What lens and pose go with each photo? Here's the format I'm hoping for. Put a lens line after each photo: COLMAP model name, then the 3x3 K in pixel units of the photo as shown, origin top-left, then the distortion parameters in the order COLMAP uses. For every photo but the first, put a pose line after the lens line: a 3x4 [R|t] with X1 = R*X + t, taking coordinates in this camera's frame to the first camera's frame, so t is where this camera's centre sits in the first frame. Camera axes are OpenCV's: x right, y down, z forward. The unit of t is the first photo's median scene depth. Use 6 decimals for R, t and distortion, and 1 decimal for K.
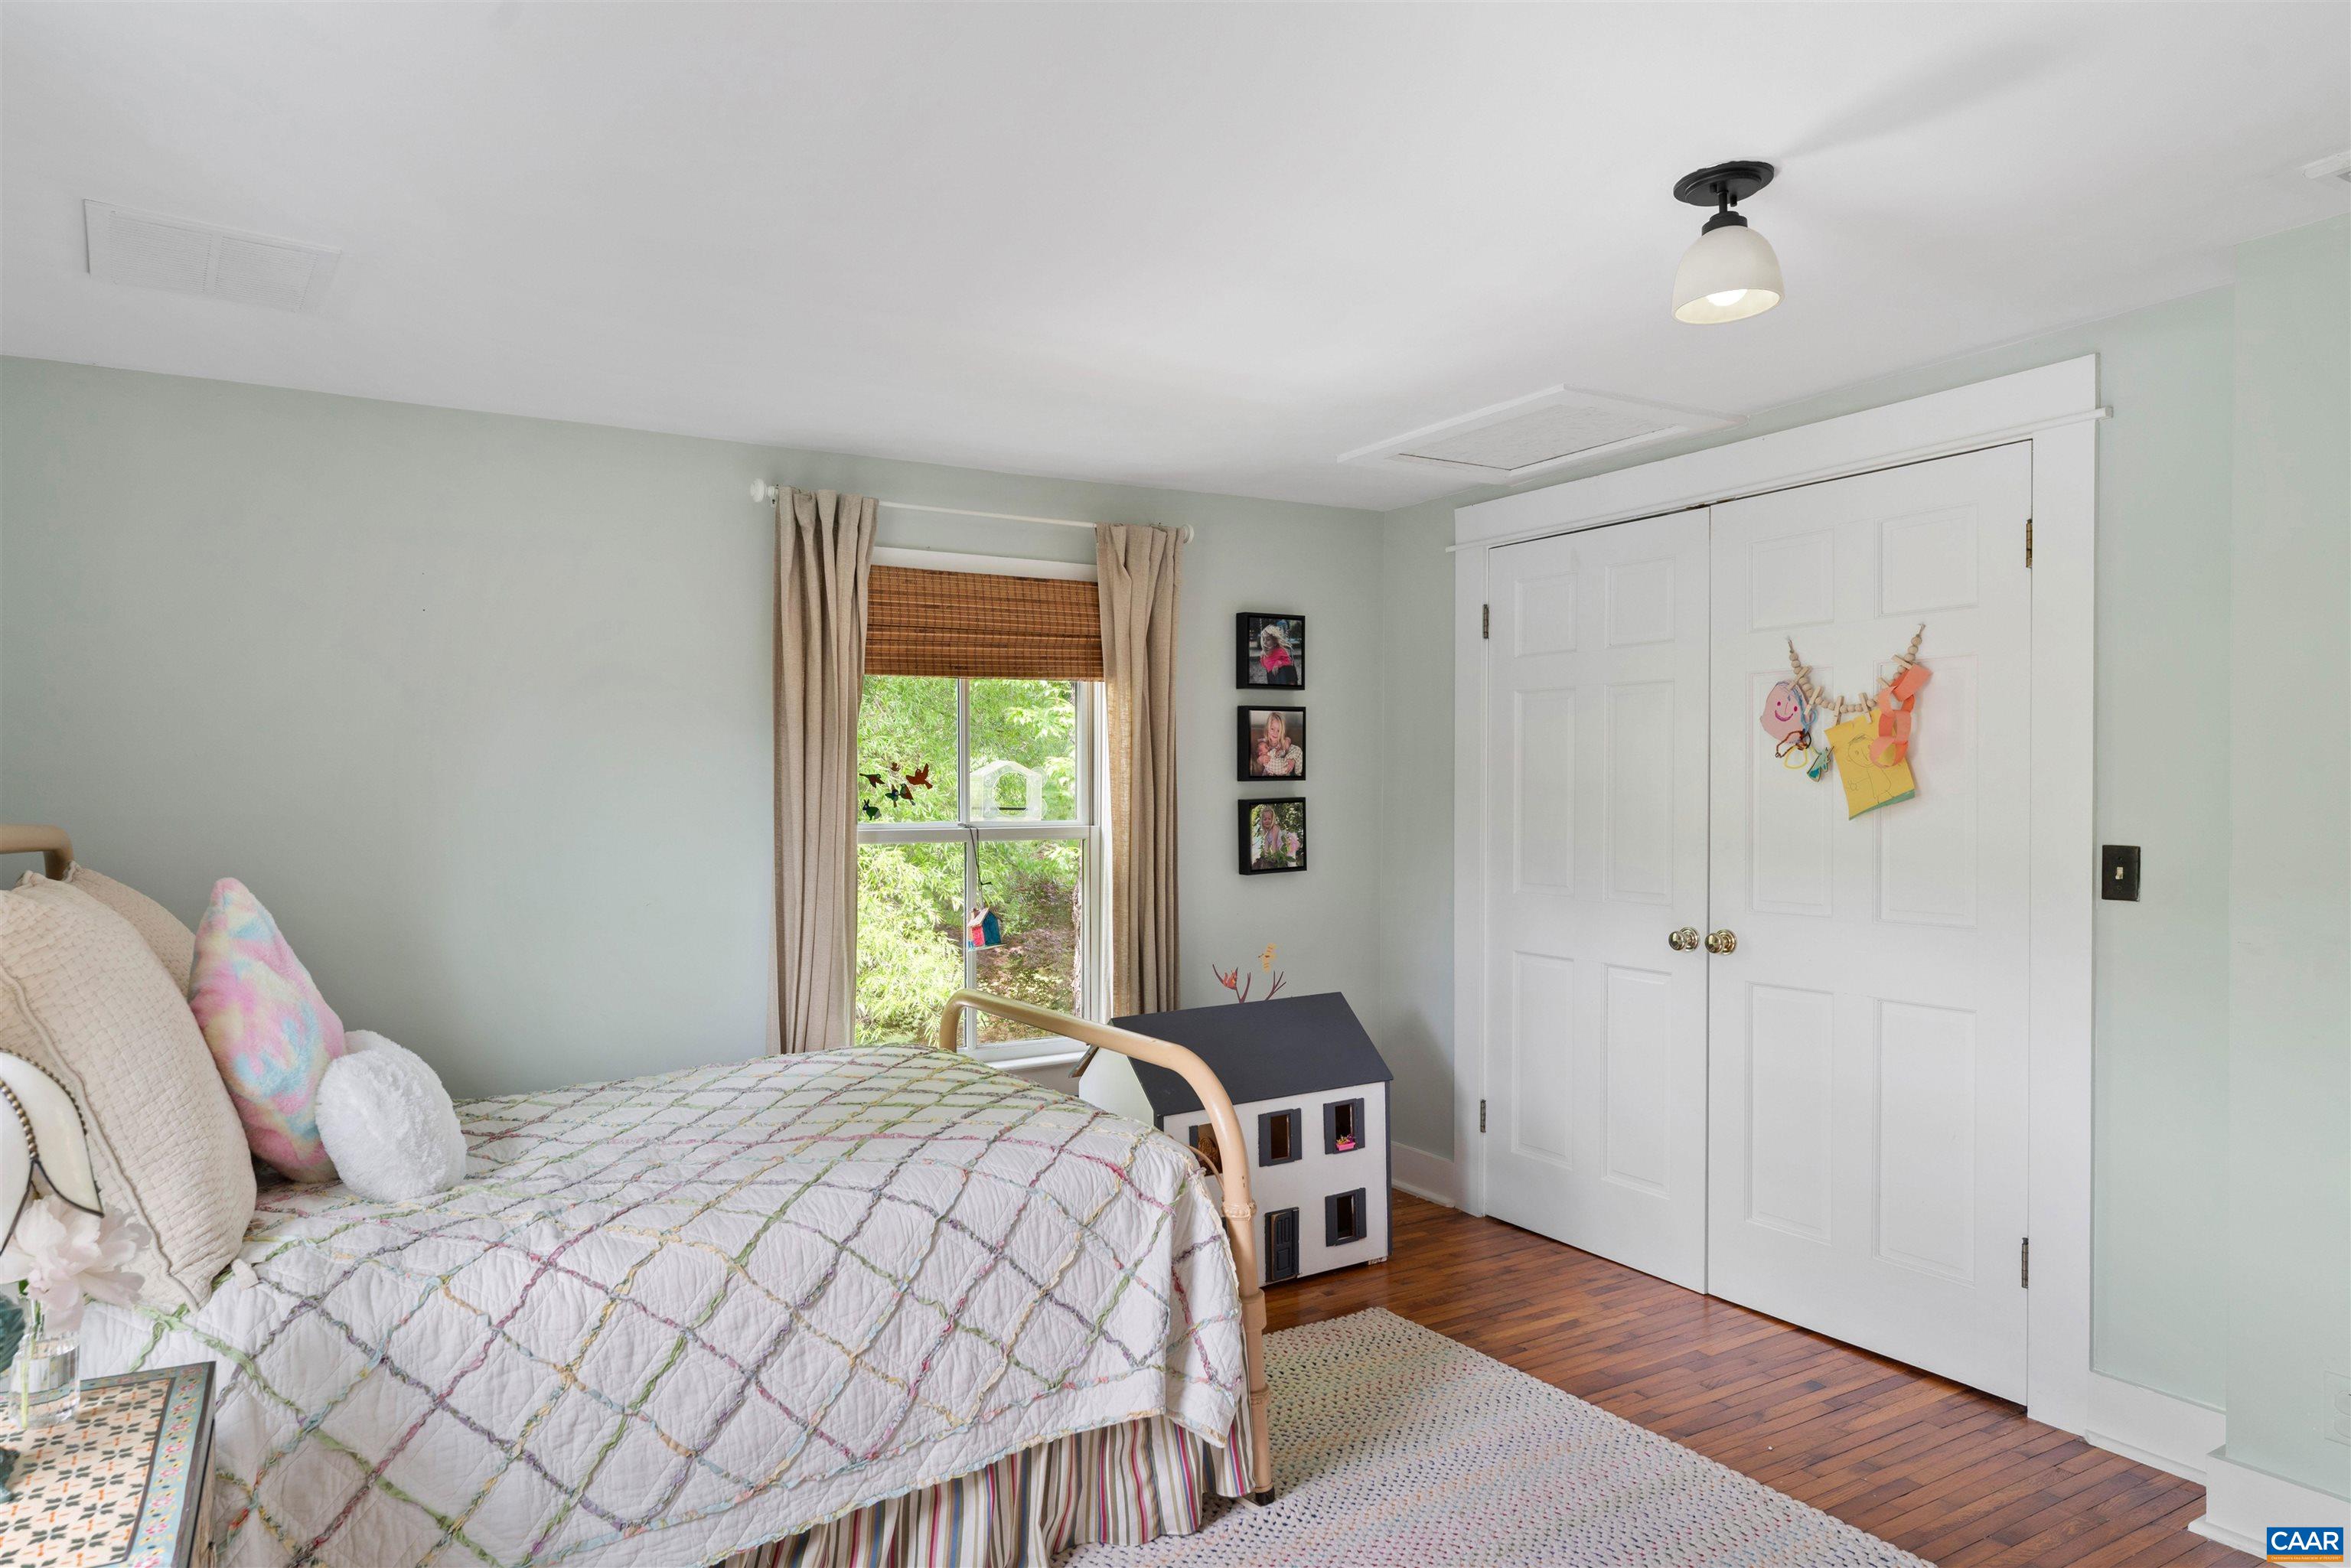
lens RADIAL K [[1398.8, 0, 1175.5], [0, 1398.8, 784.0], [0, 0, 1]] dist [0.003532, 0.000121]
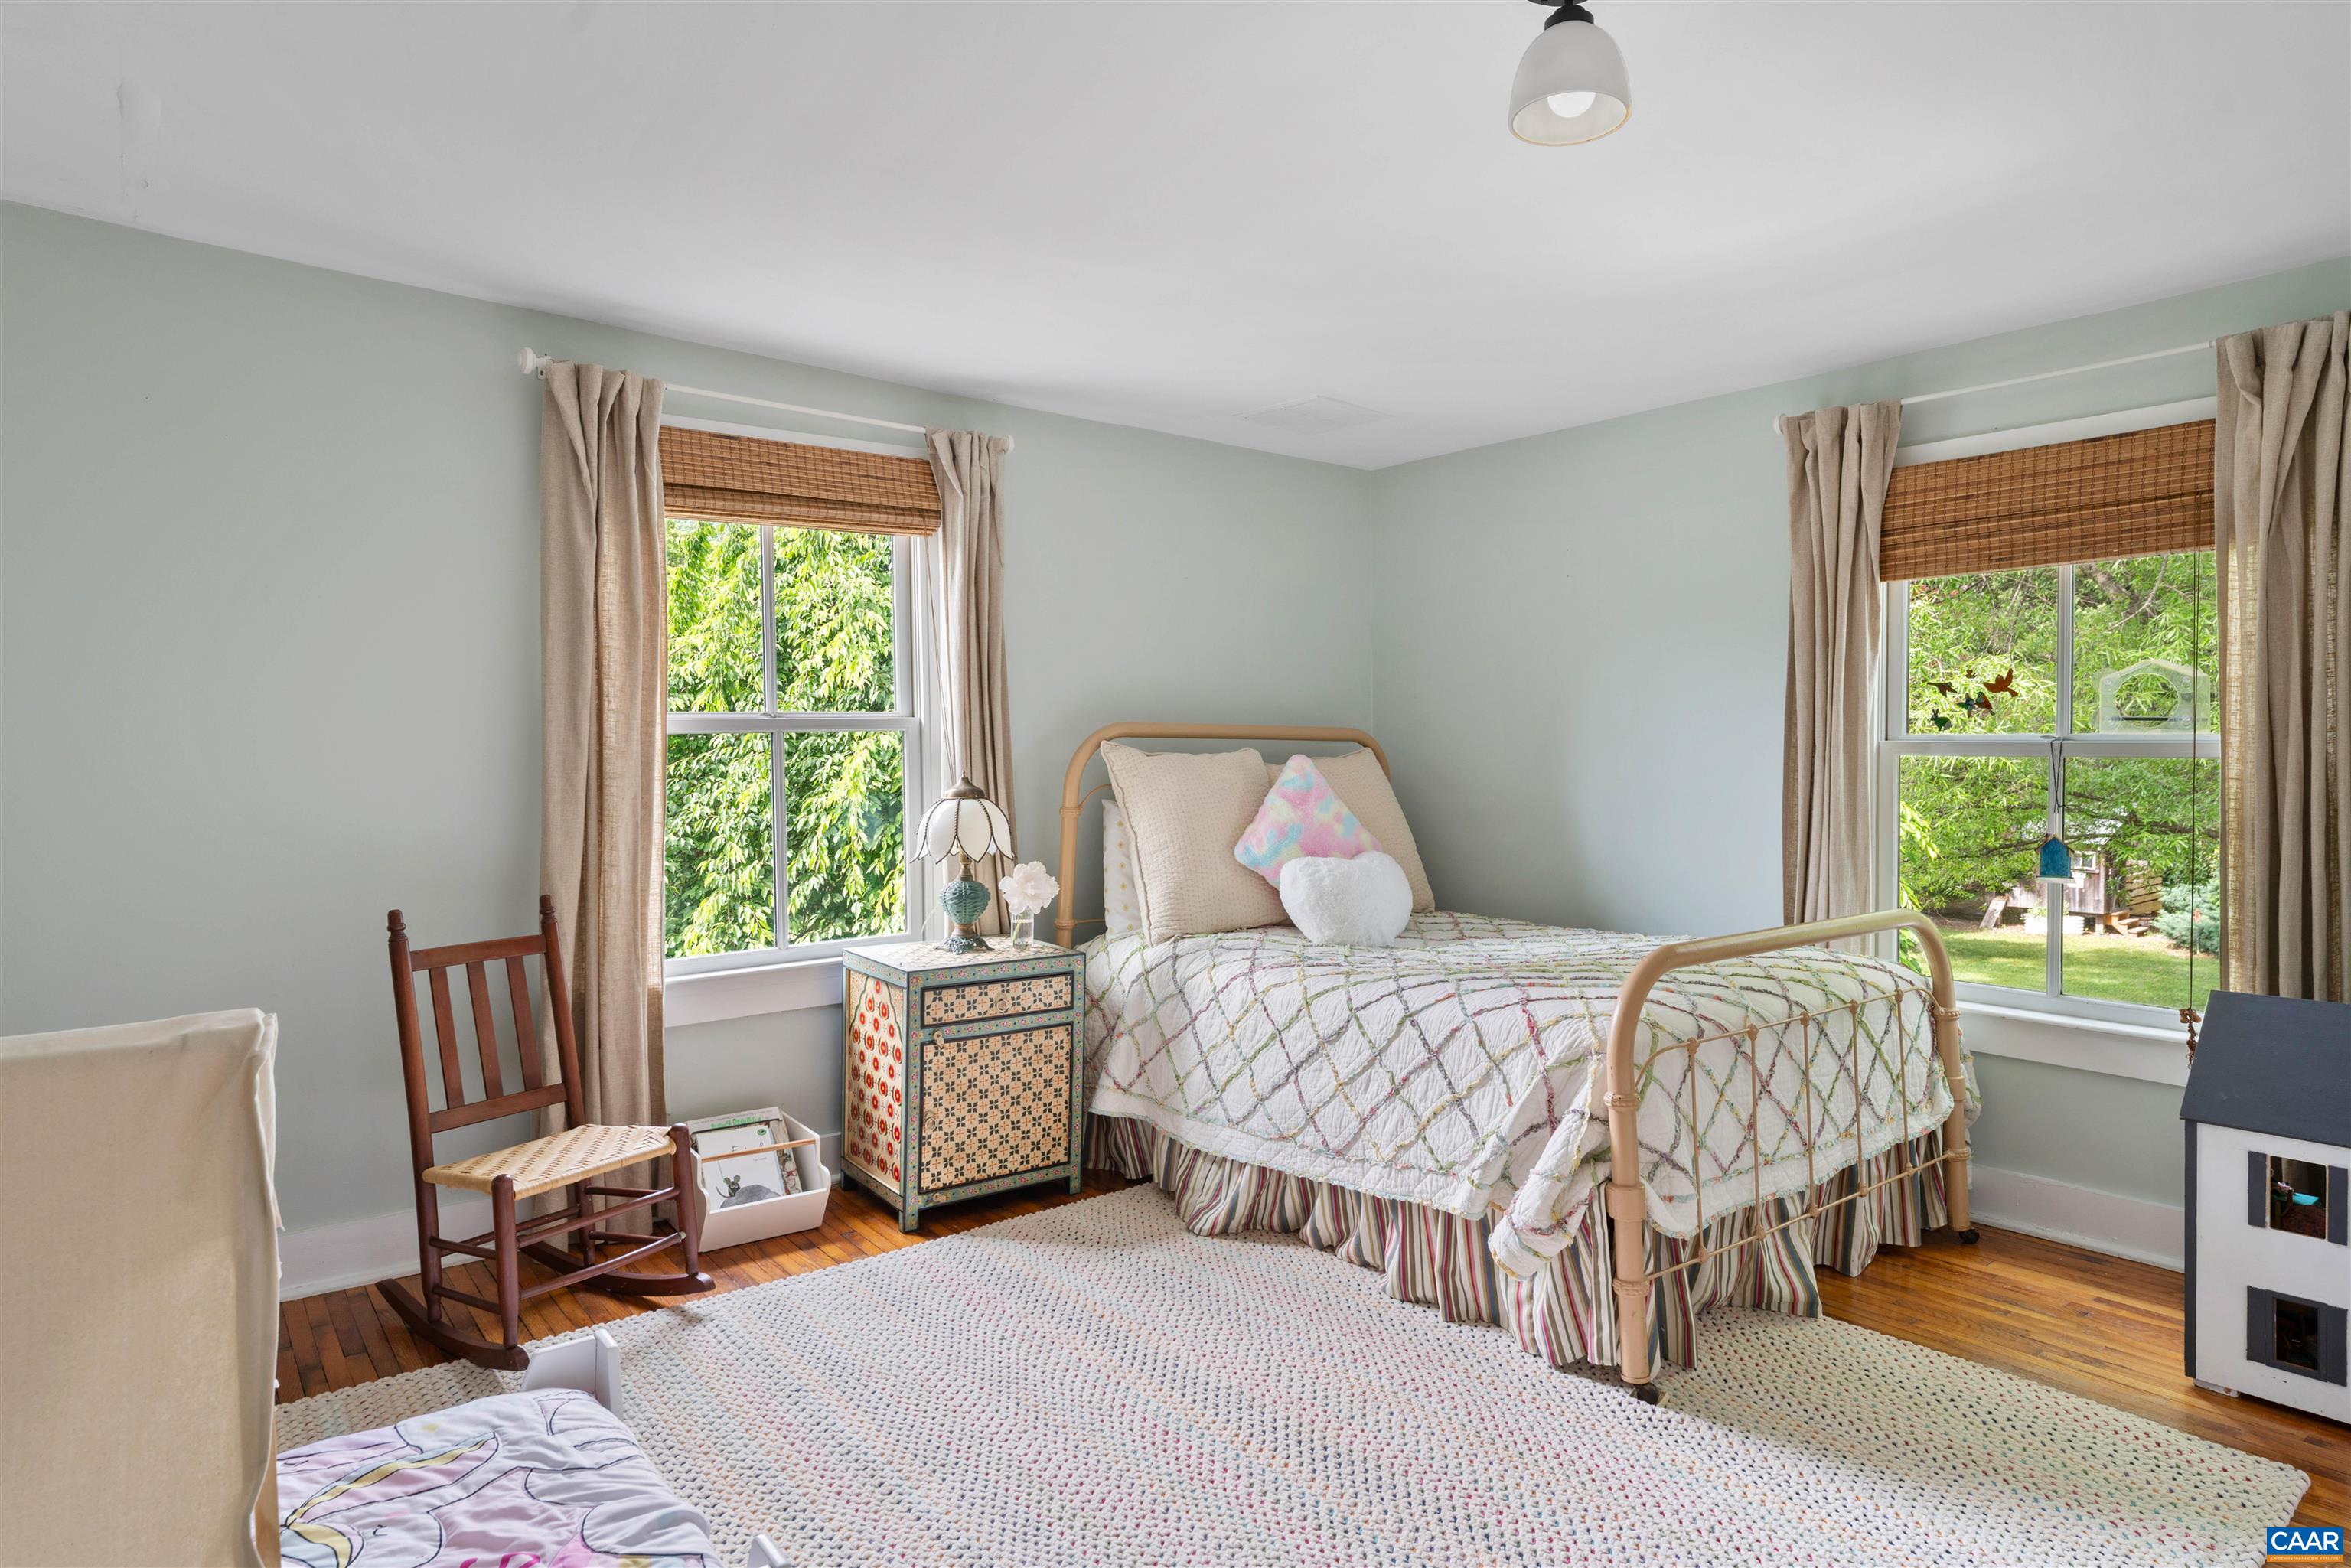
lens RADIAL K [[1398.8, 0, 1175.5], [0, 1398.8, 784.0], [0, 0, 1]] dist [0.003532, 0.000121]
pose [[0.125496, 0.037744, -0.991376, 1.078875], [0.008858, 0.999194, 0.039163, 0.032013], [0.992055, -0.013697, 0.125060, 0.588585]]
